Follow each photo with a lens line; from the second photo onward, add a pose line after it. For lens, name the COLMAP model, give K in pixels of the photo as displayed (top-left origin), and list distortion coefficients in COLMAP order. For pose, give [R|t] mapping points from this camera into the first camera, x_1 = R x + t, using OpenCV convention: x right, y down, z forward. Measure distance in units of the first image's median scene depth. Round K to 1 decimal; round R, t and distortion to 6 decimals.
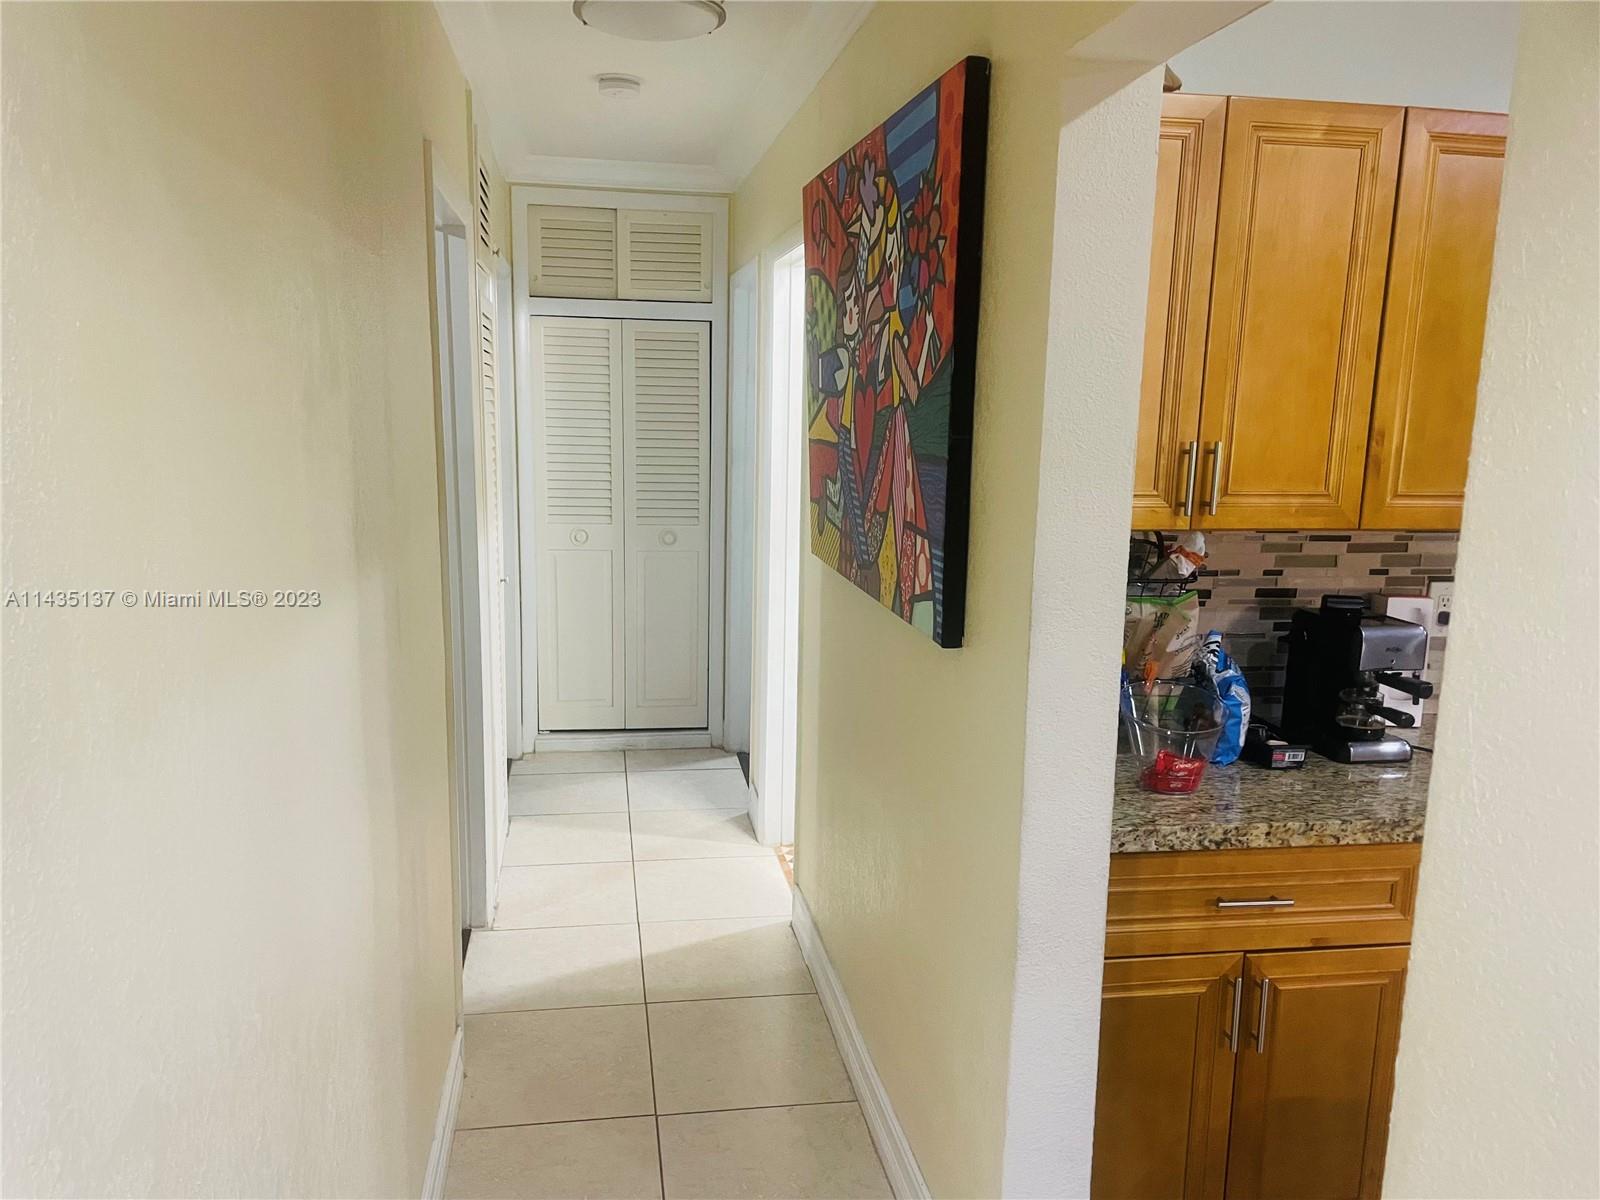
lens RADIAL K [[1211.4, 0, 800.0], [0, 1211.4, 600.0], [0, 0, 1]] dist [0.072788, -0.002634]
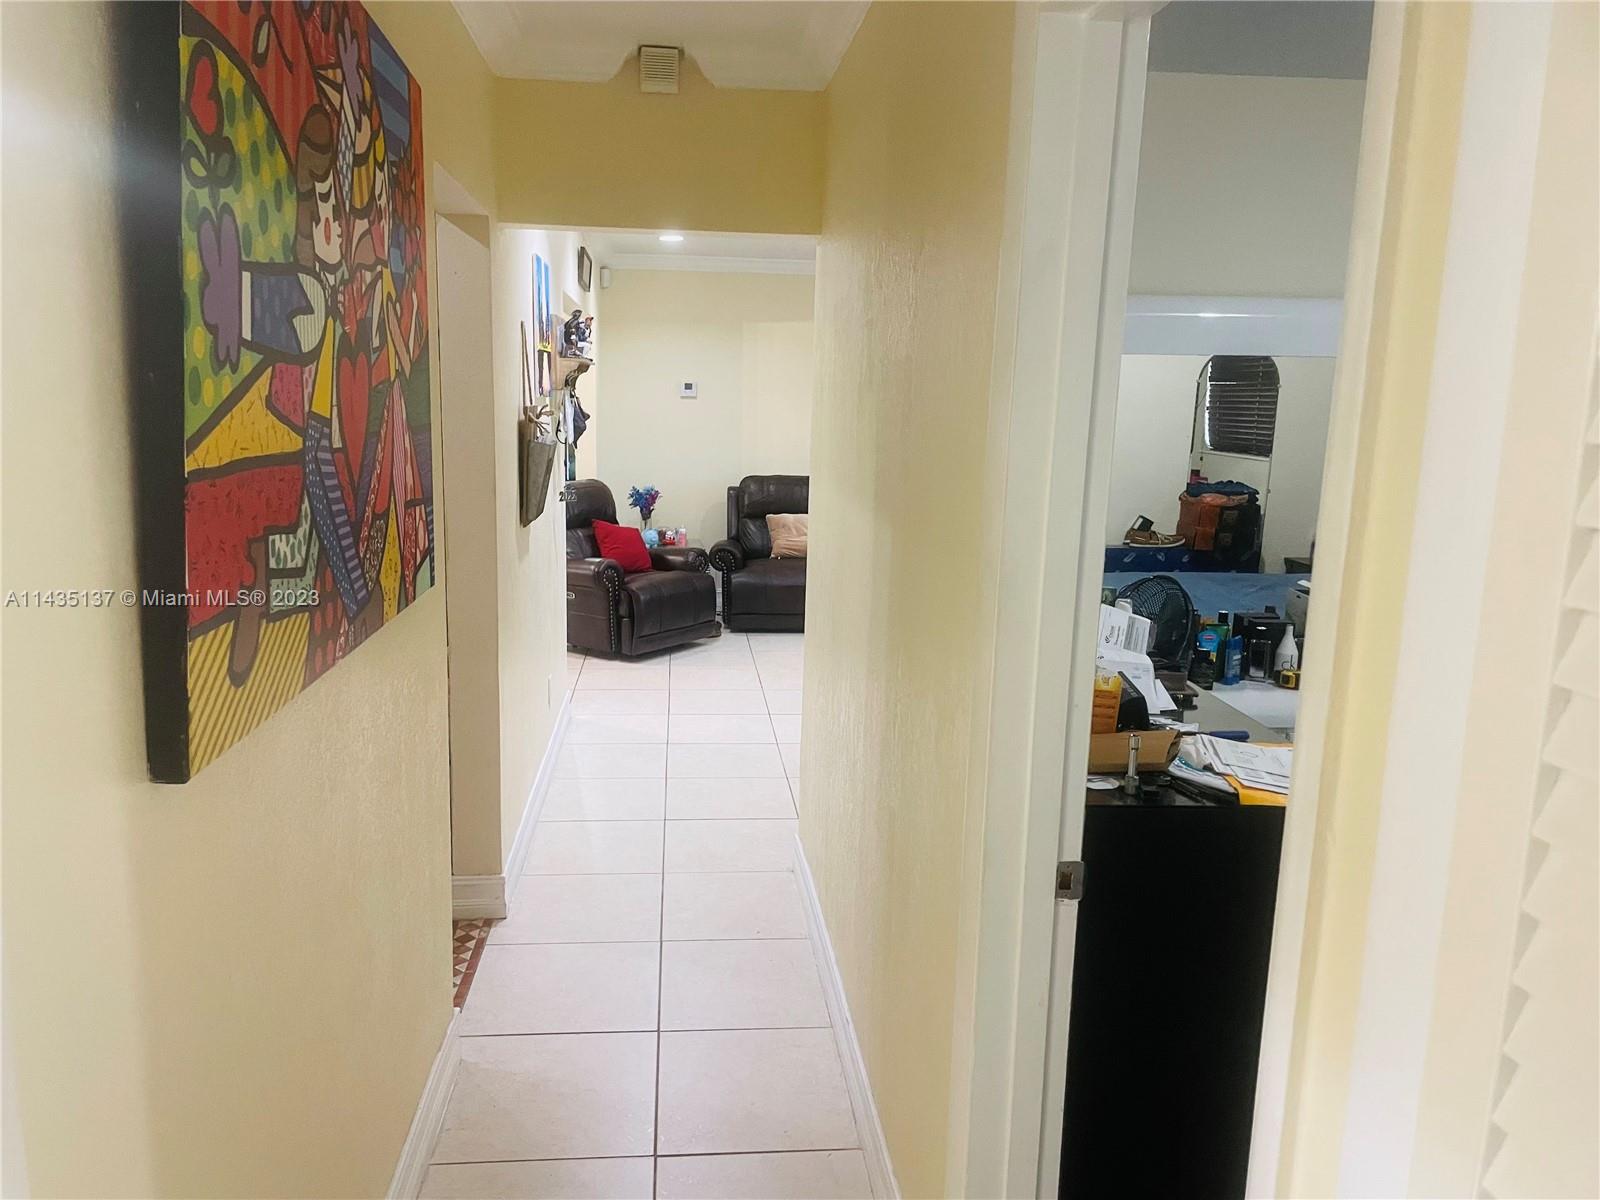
lens RADIAL K [[1211.4, 0, 800.0], [0, 1211.4, 600.0], [0, 0, 1]] dist [0.072788, -0.002634]
pose [[-0.996460, -0.053550, 0.064800, -0.257547], [-0.029274, 0.943647, 0.329657, -0.286175], [-0.078802, 0.326593, -0.941874, 1.720208]]
